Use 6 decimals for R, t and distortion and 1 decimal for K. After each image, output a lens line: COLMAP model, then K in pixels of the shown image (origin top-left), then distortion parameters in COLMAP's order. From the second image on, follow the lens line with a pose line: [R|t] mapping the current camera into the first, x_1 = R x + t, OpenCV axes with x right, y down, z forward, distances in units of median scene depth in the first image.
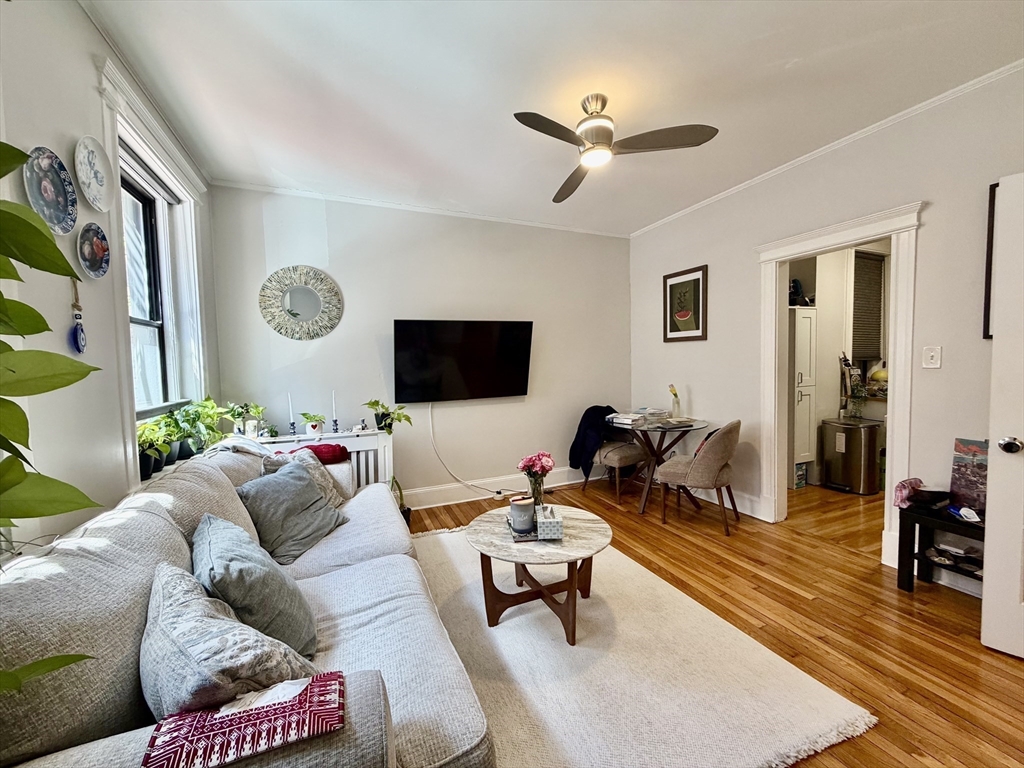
lens RADIAL K [[404.3, 0, 512.0], [0, 404.3, 384.0], [0, 0, 1]] dist [0.000266, -0.000001]
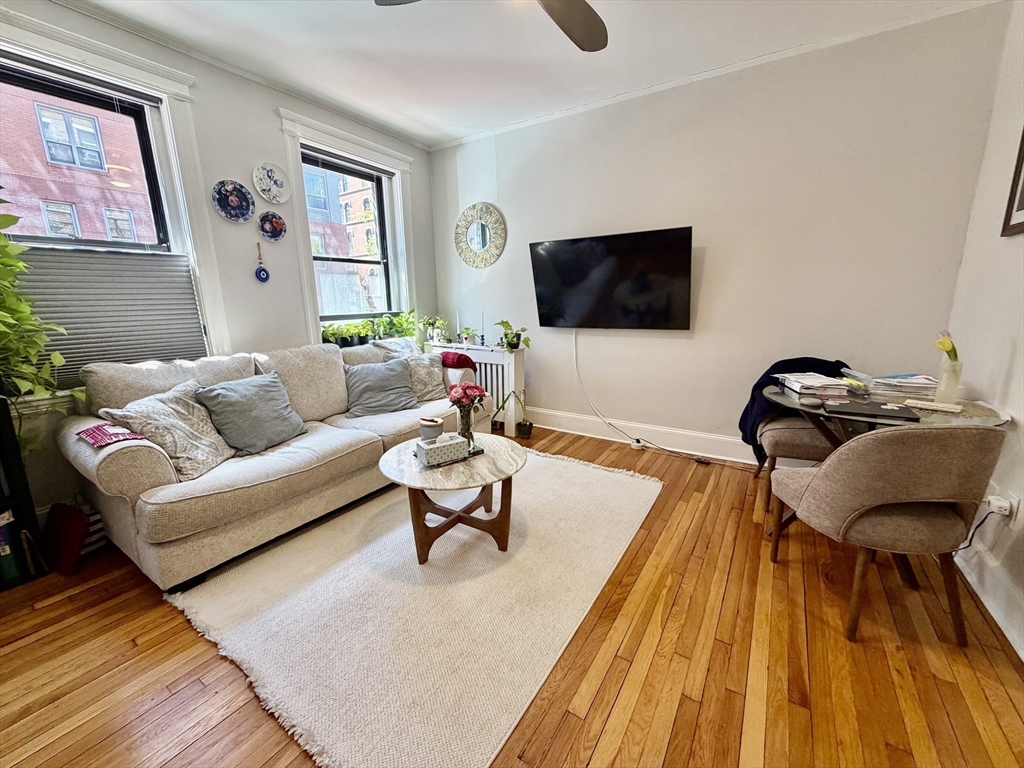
lens RADIAL K [[406.8, 0, 512.0], [0, 406.8, 384.0], [0, 0, 1]] dist [-0.000217, 0.000045]
pose [[0.561858, 0.186957, -0.805830, 0.628437], [-0.041224, 0.979244, 0.198448, -0.013566], [0.826206, -0.078280, 0.557903, 0.391118]]
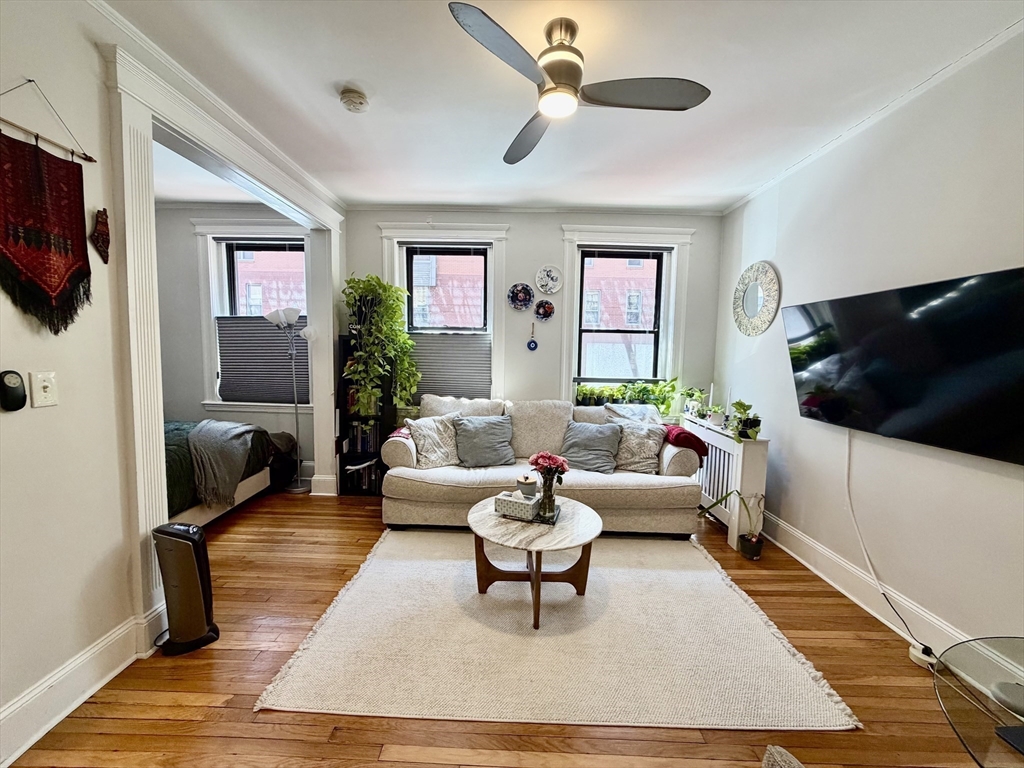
lens RADIAL K [[409.4, 0, 512.0], [0, 409.4, 384.0], [0, 0, 1]] dist [-0.000604, -0.000091]
pose [[-0.397839, 0.089446, -0.913085, 0.720602], [-0.060793, 0.990479, 0.123516, -0.084647], [0.915439, 0.104649, -0.388613, 0.912244]]
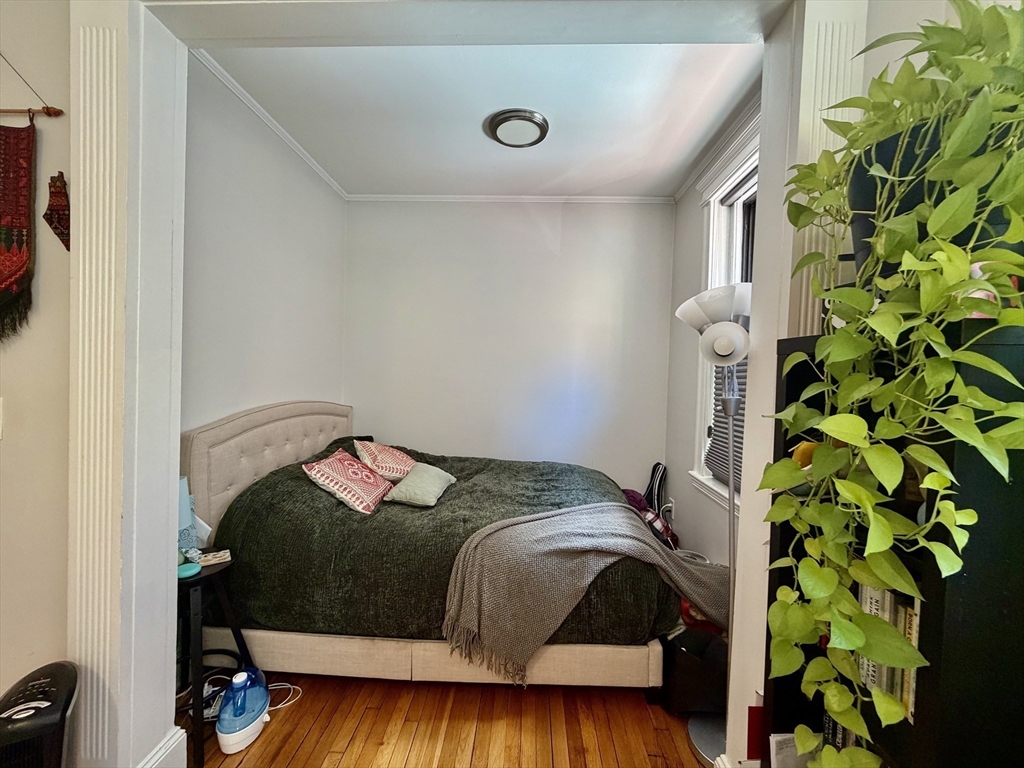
lens RADIAL K [[404.3, 0, 512.0], [0, 404.3, 384.0], [0, 0, 1]] dist [0.000266, -0.000001]
pose [[-0.906703, -0.018019, 0.421384, -0.094366], [0.010593, 0.997799, 0.065460, -0.039833], [-0.421636, 0.063817, -0.904517, 0.379514]]
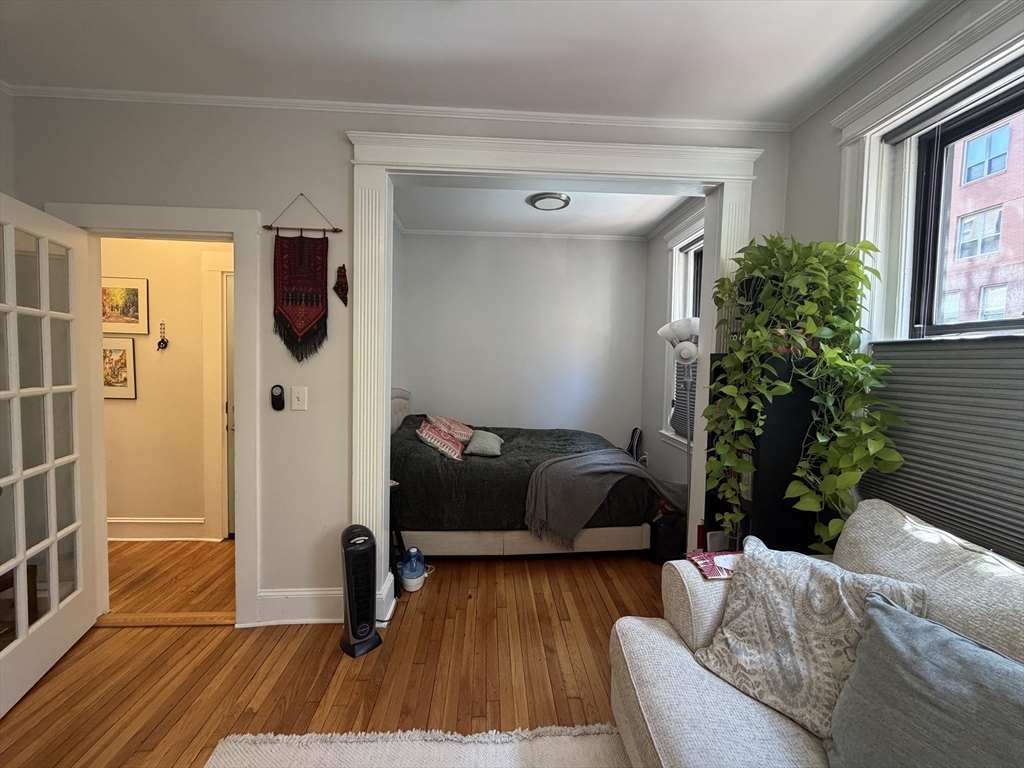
lens RADIAL K [[404.3, 0, 512.0], [0, 404.3, 384.0], [0, 0, 1]] dist [0.000266, -0.000001]
pose [[-0.944579, -0.015562, 0.327915, -0.055890], [0.018277, 0.994834, 0.099860, -0.074763], [-0.327775, 0.100319, -0.939415, 0.767712]]
